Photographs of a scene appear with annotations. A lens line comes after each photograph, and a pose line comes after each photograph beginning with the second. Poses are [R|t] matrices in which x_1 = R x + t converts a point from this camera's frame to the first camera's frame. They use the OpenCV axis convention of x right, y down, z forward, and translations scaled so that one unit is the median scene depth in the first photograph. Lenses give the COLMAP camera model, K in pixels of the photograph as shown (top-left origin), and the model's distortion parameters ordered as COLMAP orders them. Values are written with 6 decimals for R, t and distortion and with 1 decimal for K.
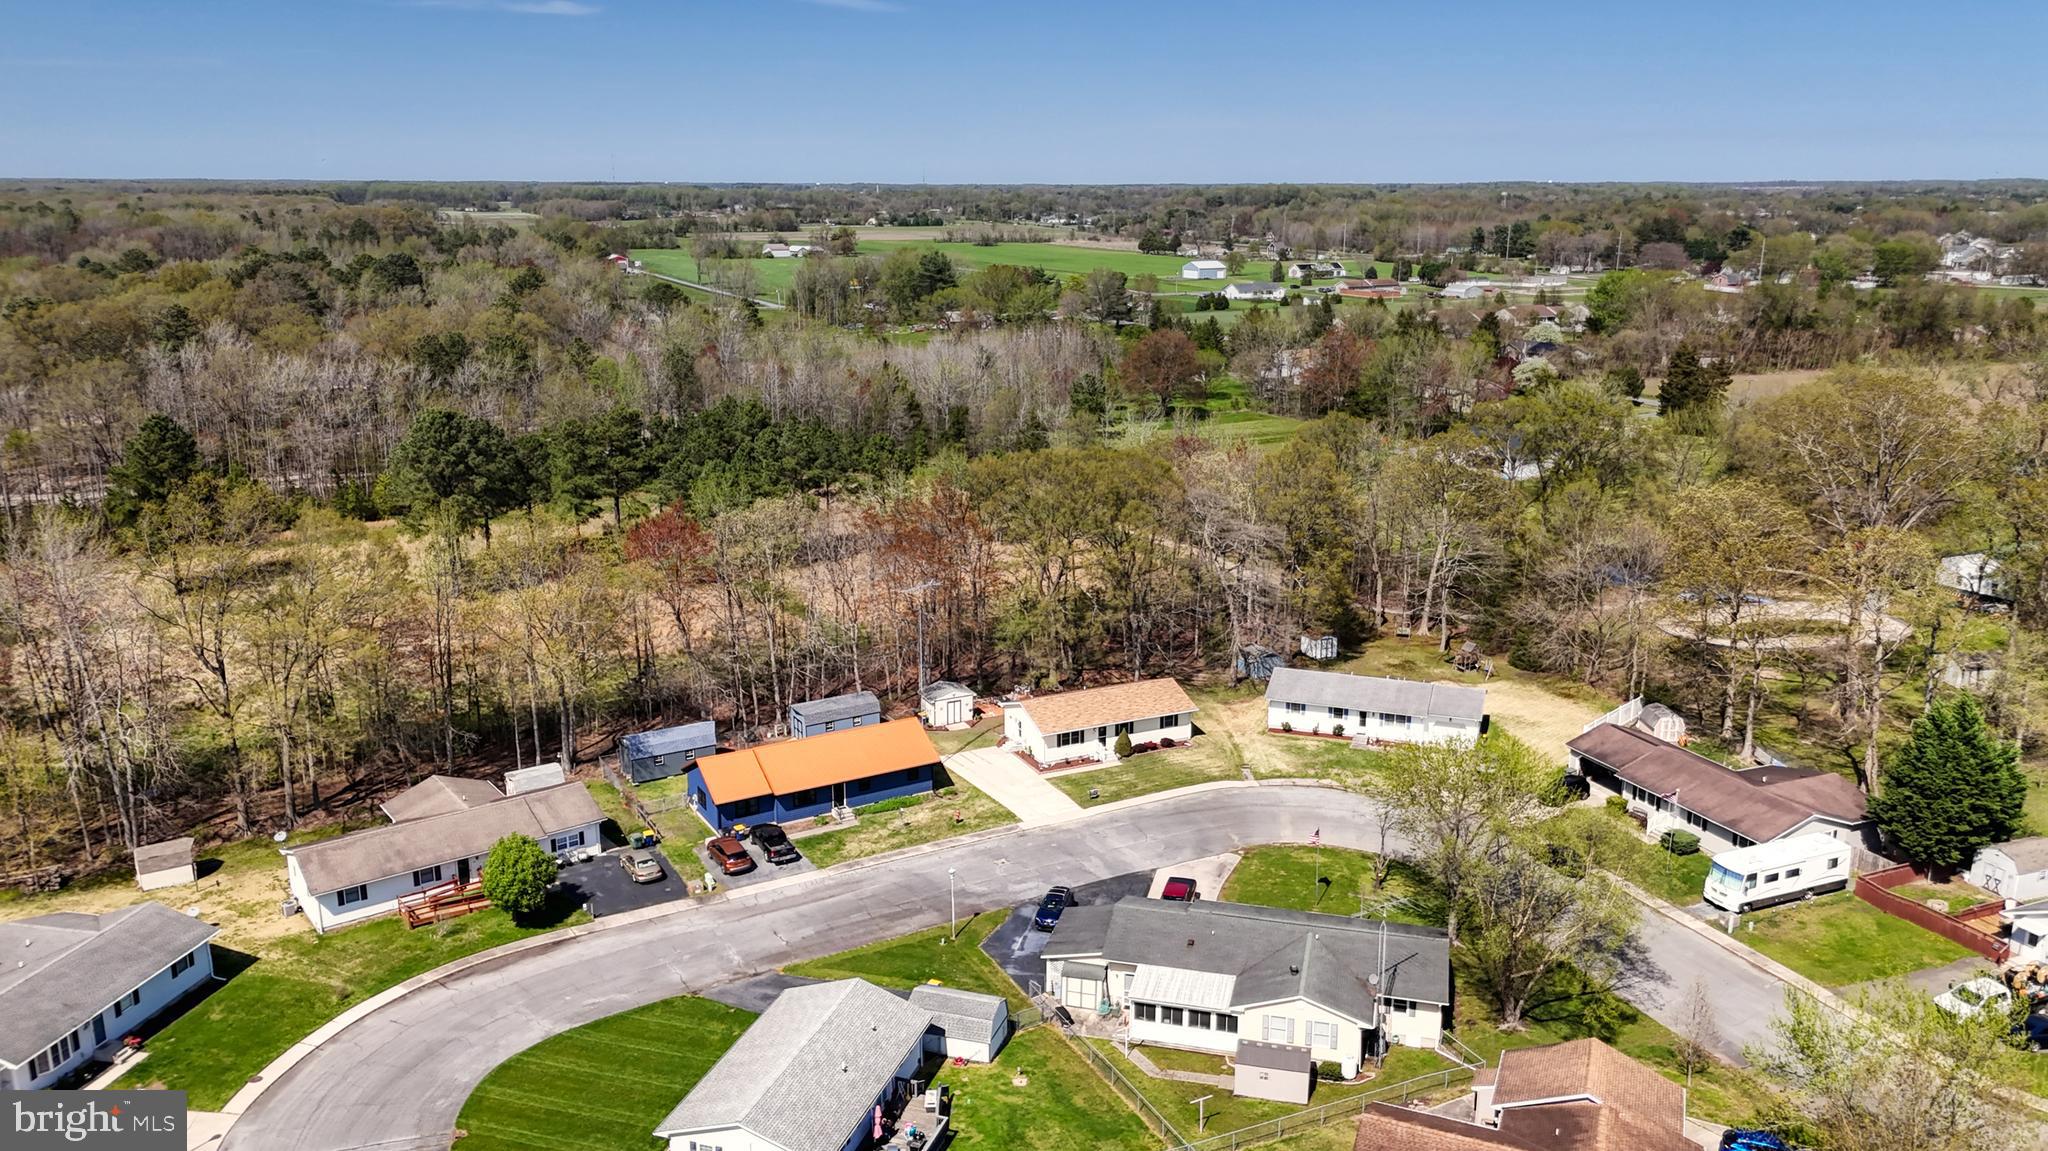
lens RADIAL K [[1522.4, 0, 1024.0], [0, 1522.4, 575.5], [0, 0, 1]] dist [0.059108, -0.043855]
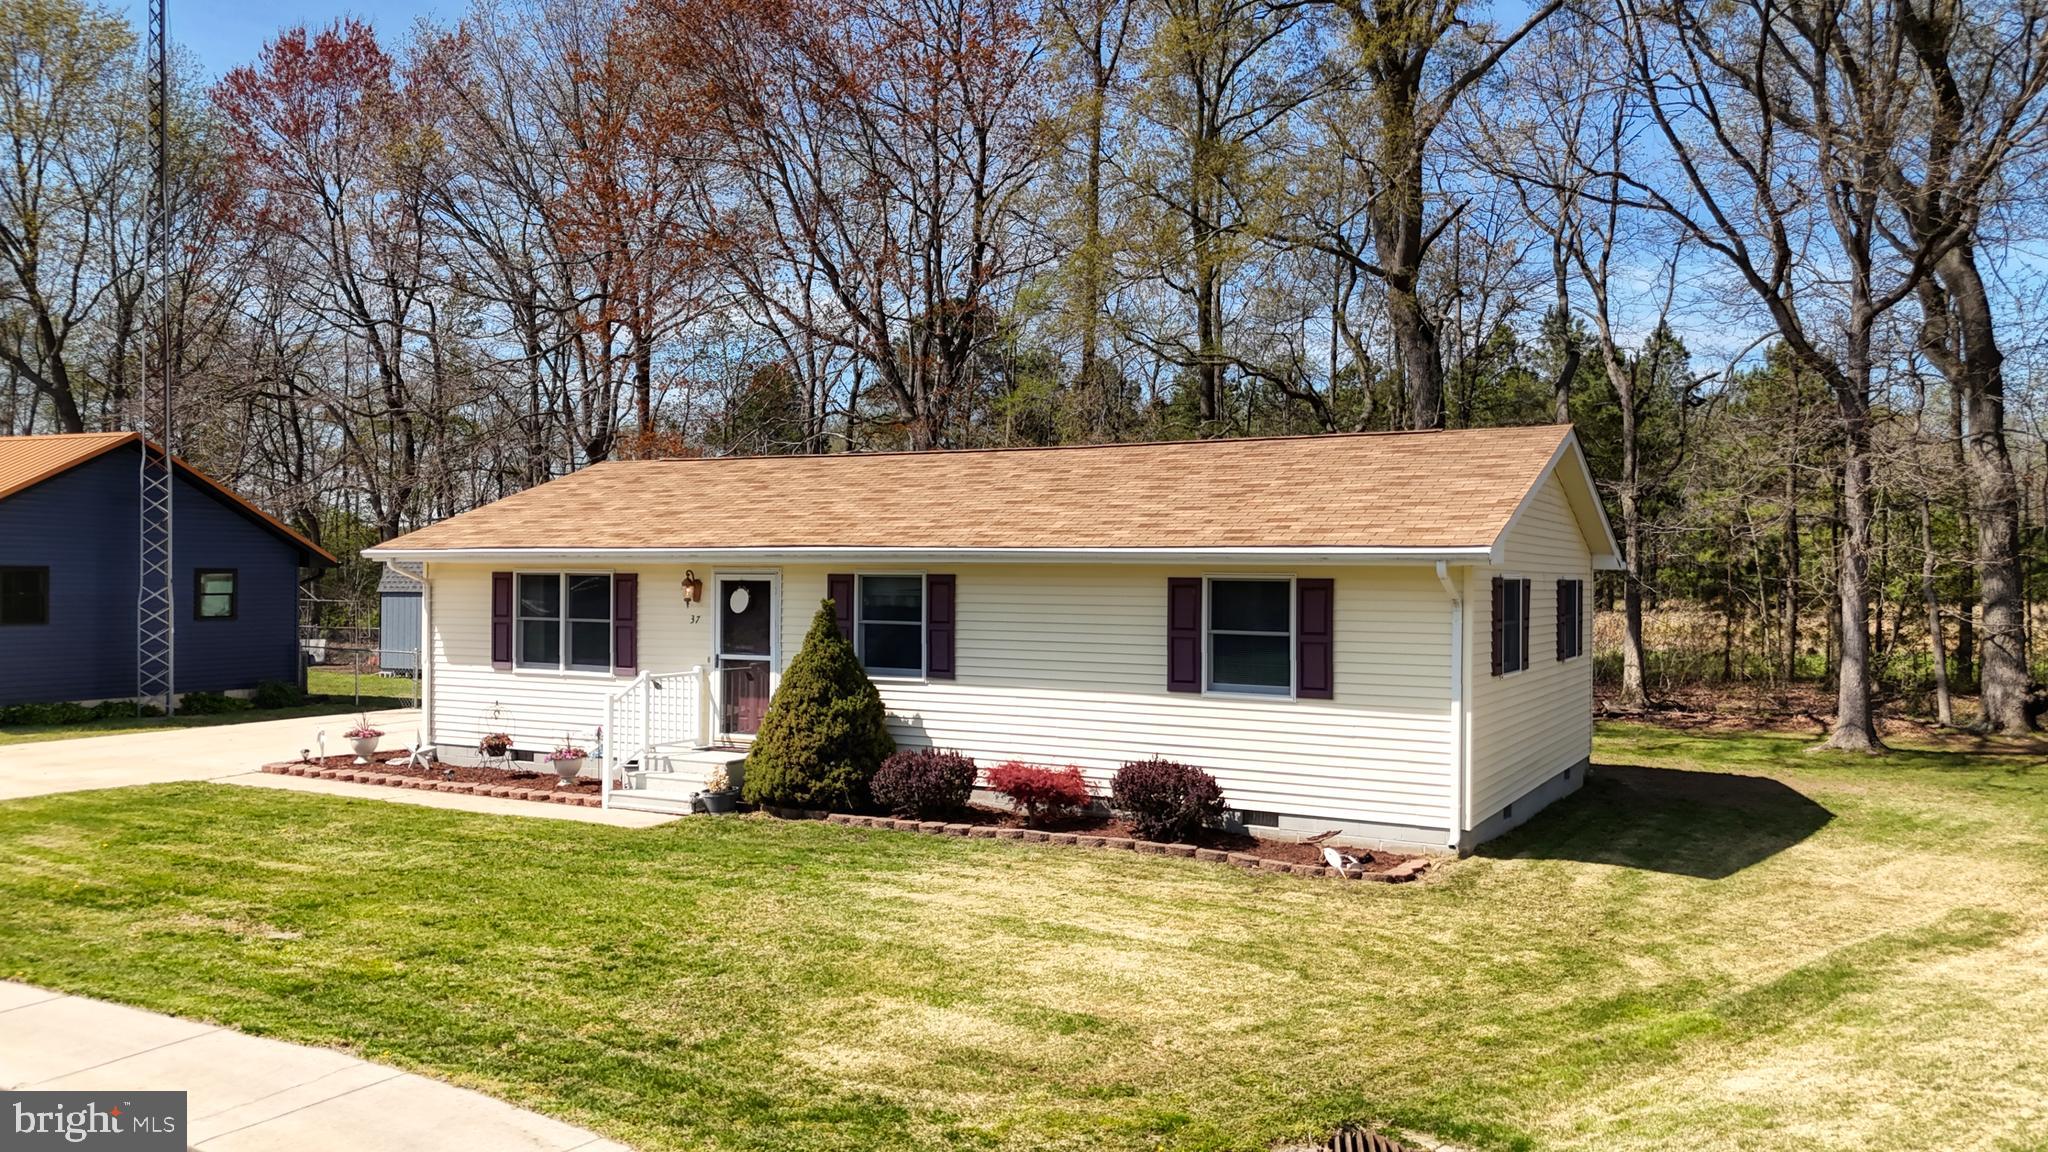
lens RADIAL K [[1522.4, 0, 1024.0], [0, 1522.4, 576.0], [0, 0, 1]] dist [0.059108, -0.043855]
pose [[0.576500, 0.007701, -0.817061, 0.186391], [-0.193072, 0.972923, -0.127058, 0.111406], [0.793959, 0.231001, 0.562377, 0.935265]]
